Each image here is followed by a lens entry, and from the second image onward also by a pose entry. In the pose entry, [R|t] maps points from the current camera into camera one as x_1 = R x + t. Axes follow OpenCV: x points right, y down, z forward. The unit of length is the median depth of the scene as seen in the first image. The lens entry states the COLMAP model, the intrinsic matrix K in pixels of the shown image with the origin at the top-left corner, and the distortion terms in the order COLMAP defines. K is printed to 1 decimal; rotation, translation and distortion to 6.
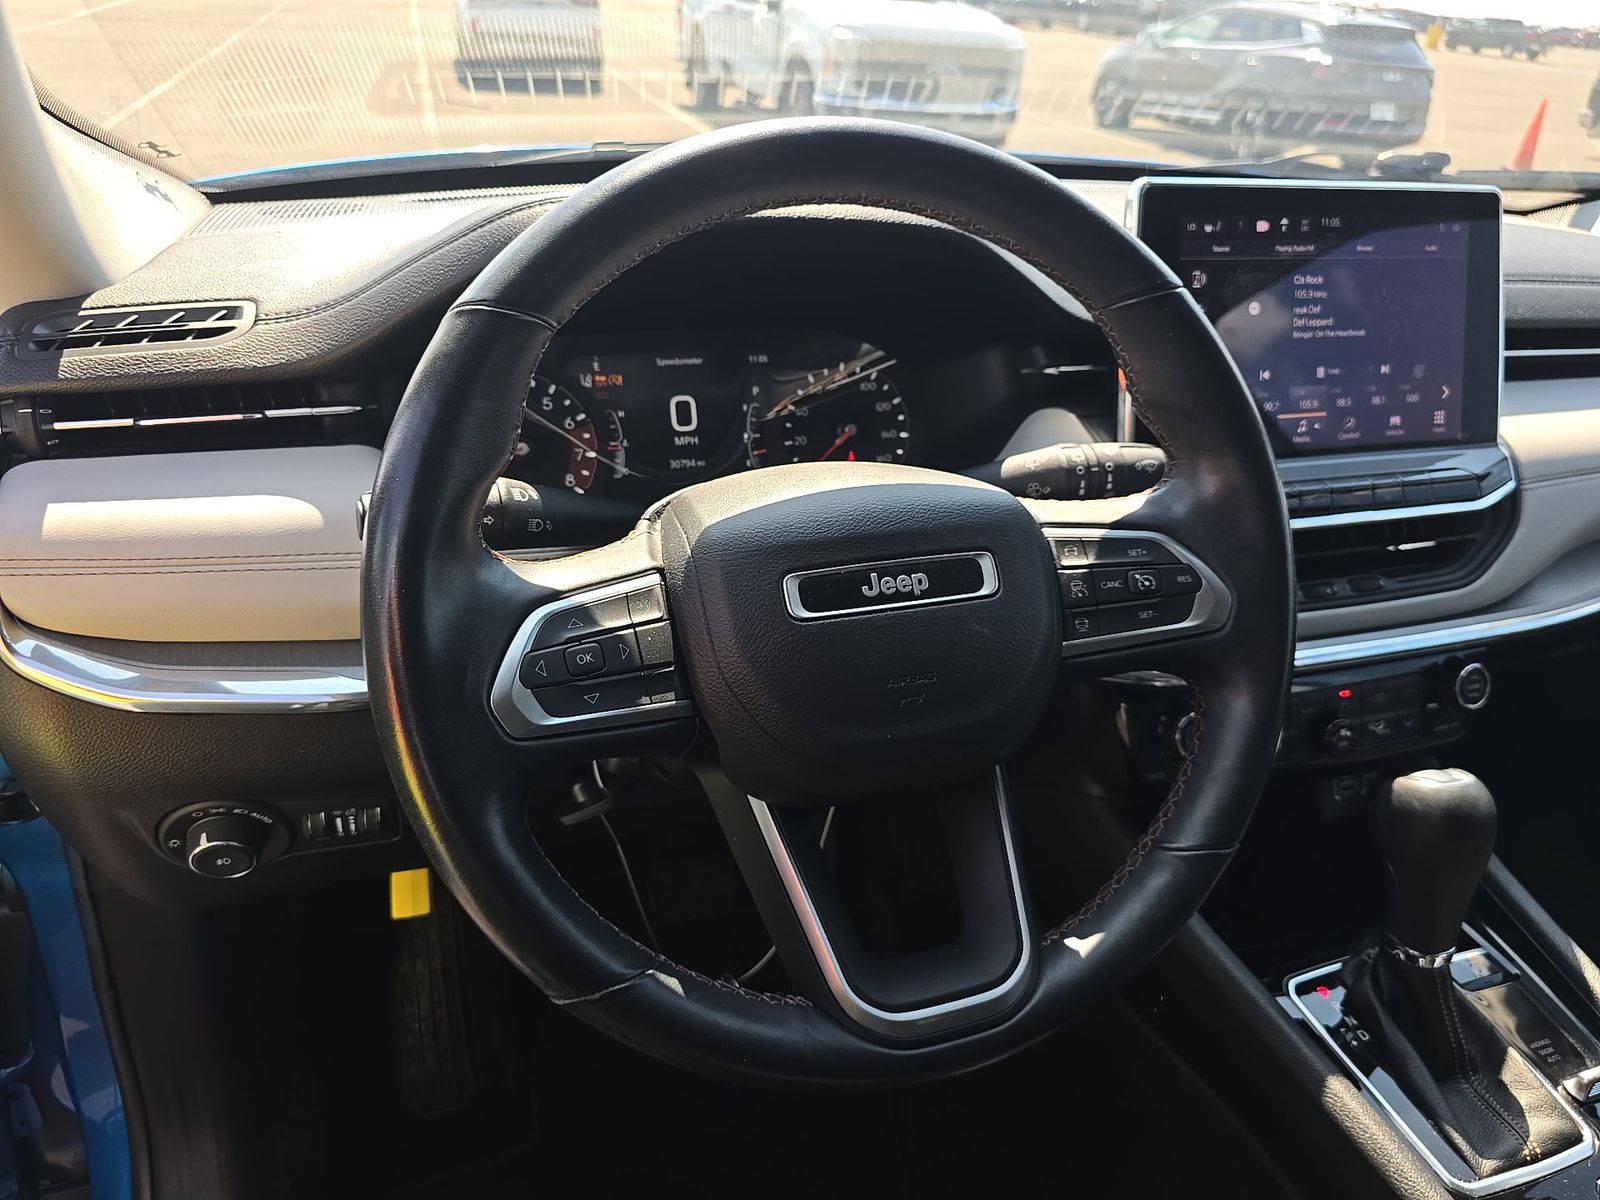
lens RADIAL K [[1087.0, 0, 798.0], [0, 1087.0, 604.7], [0, 0, 1]] dist [0.017474, -0.017600]
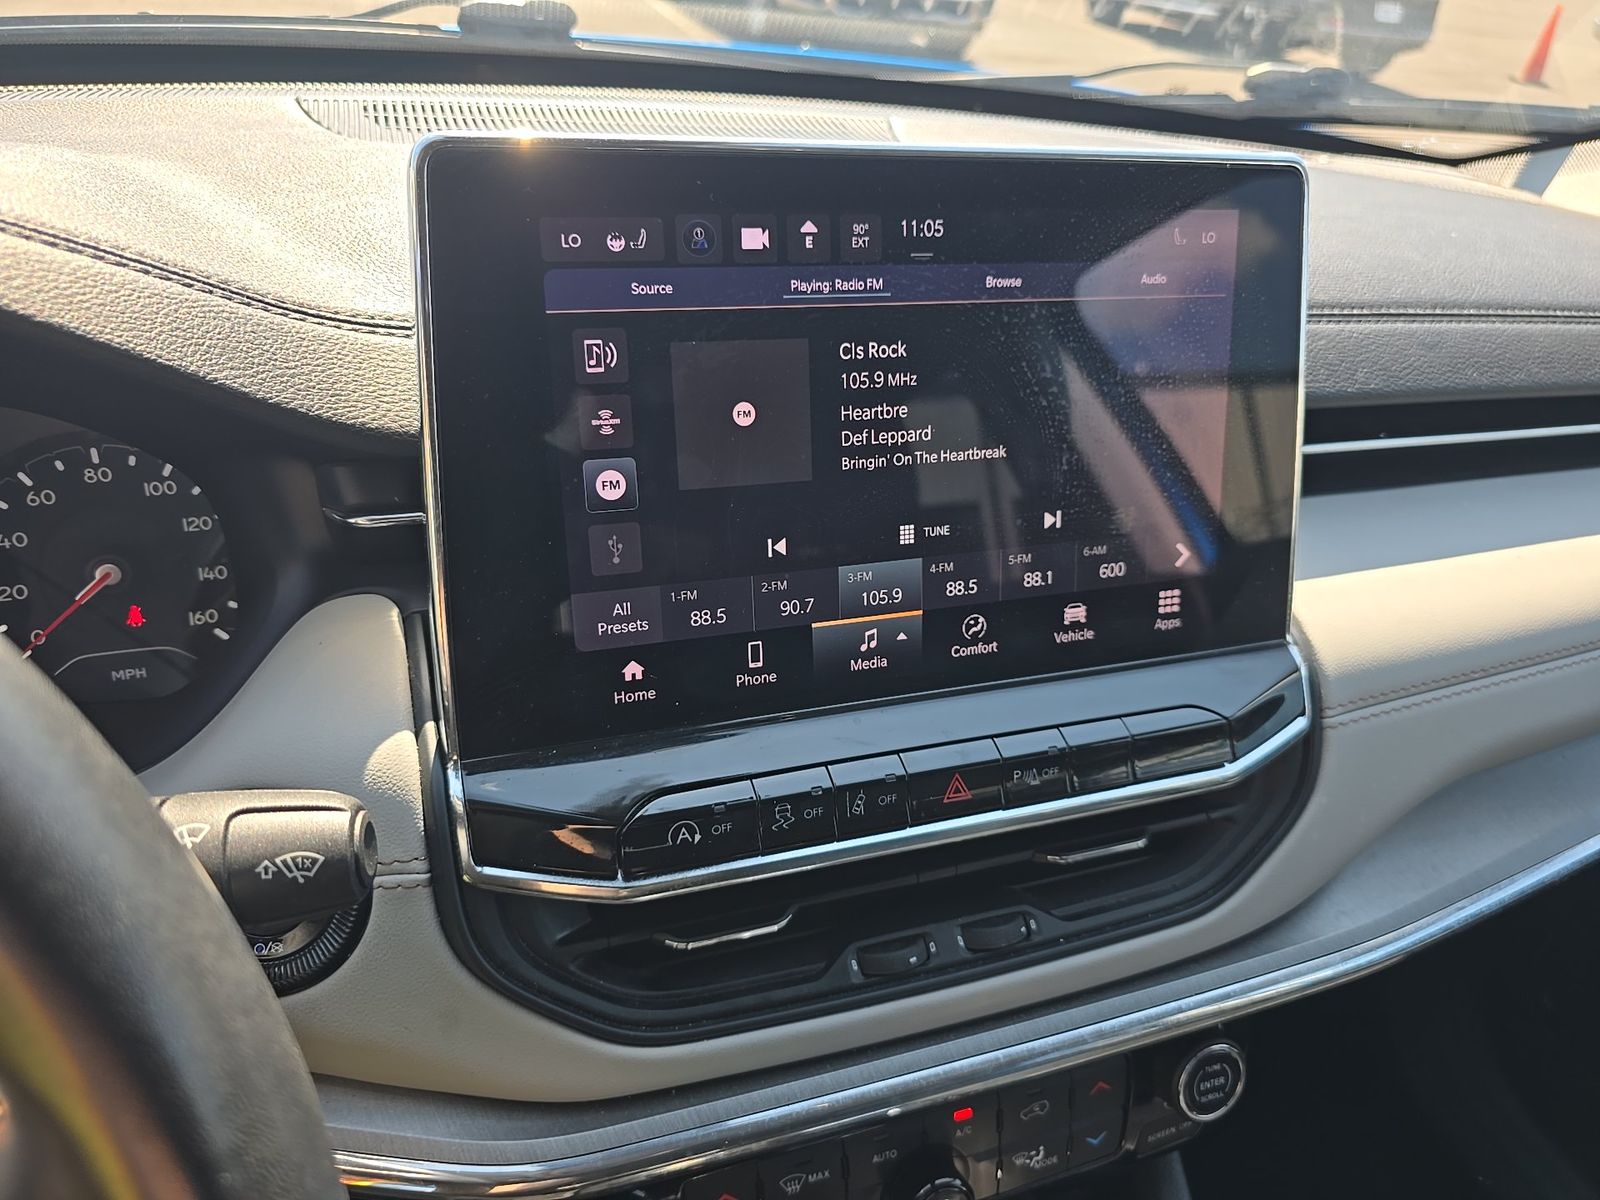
lens RADIAL K [[1087.0, 0, 803.8], [0, 1087.0, 594.0], [0, 0, 1]] dist [0.017474, -0.017600]
pose [[0.999581, 0.022986, 0.017572, 0.405841], [-0.024290, 0.996659, 0.077984, -0.213874], [-0.015721, -0.078378, 0.996800, 0.483512]]
